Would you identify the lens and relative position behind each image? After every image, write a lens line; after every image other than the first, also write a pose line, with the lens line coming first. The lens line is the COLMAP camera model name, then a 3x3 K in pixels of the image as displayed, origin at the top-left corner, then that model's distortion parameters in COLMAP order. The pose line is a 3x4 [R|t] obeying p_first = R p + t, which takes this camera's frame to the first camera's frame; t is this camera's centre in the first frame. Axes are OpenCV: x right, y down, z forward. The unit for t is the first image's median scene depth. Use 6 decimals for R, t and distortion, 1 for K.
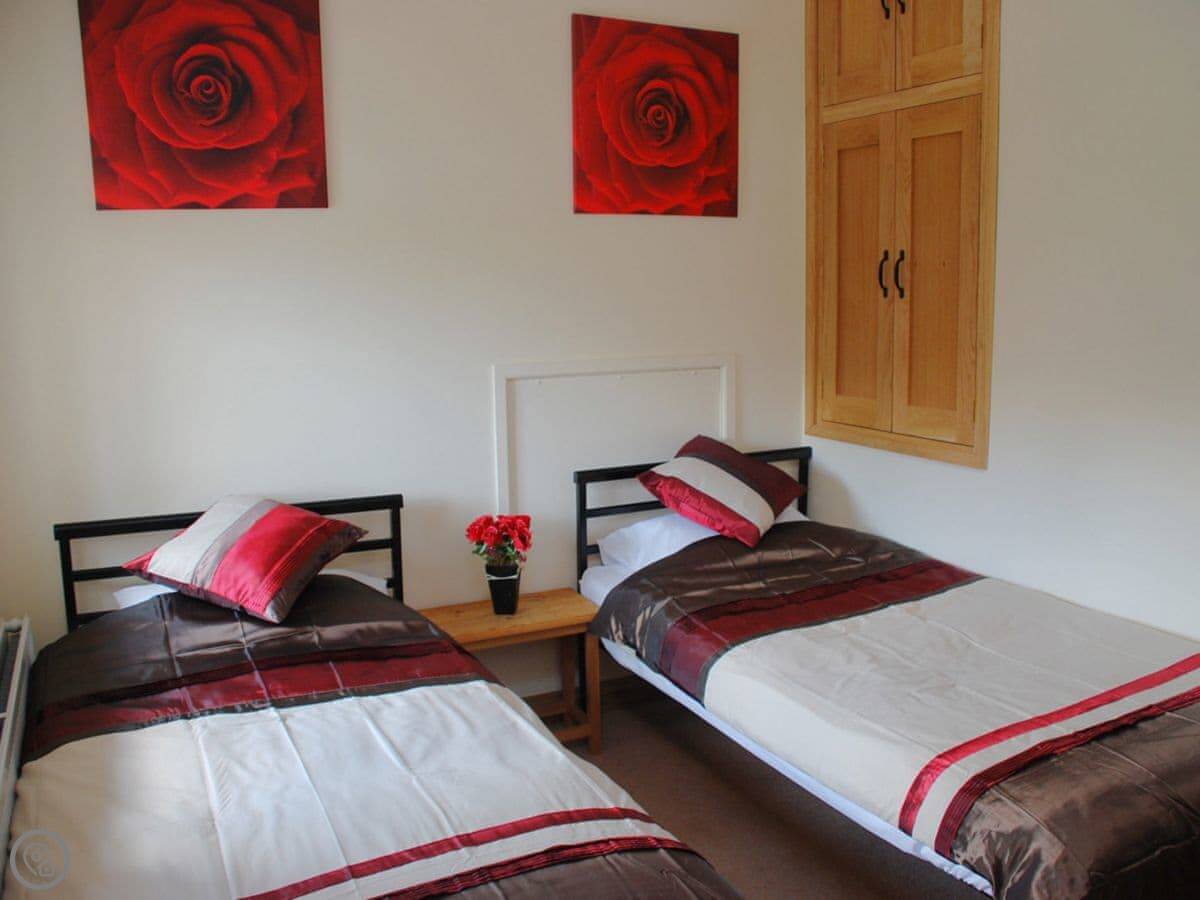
lens RADIAL K [[1027.6, 0, 619.4], [0, 1027.6, 493.2], [0, 0, 1]] dist [-0.162978, 0.096160]
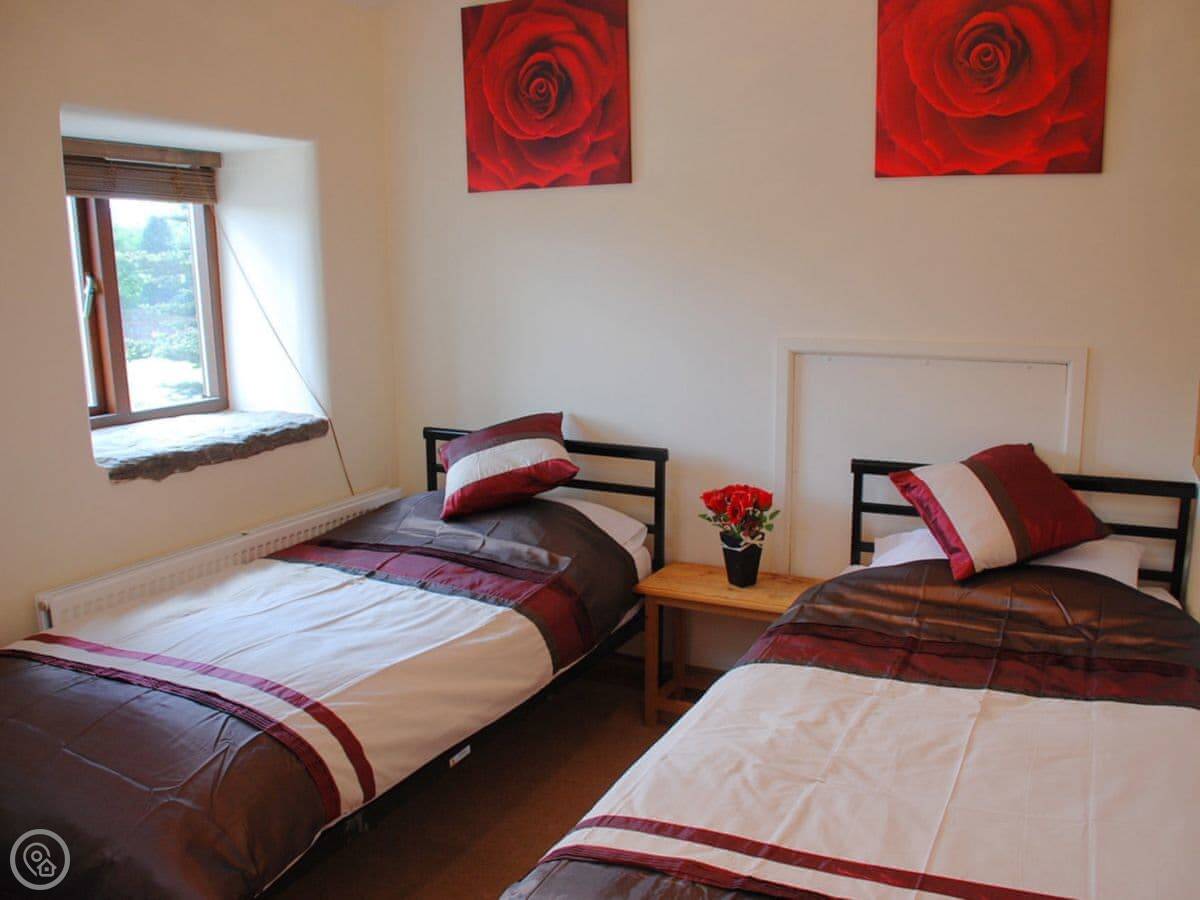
lens RADIAL K [[1027.6, 0, 614.7], [0, 1027.6, 484.5], [0, 0, 1]] dist [-0.162978, 0.096160]
pose [[0.597970, 0.176667, -0.781806, 0.617666], [-0.157518, 0.982287, 0.101492, -0.064939], [0.785888, 0.062460, 0.615207, 0.304713]]
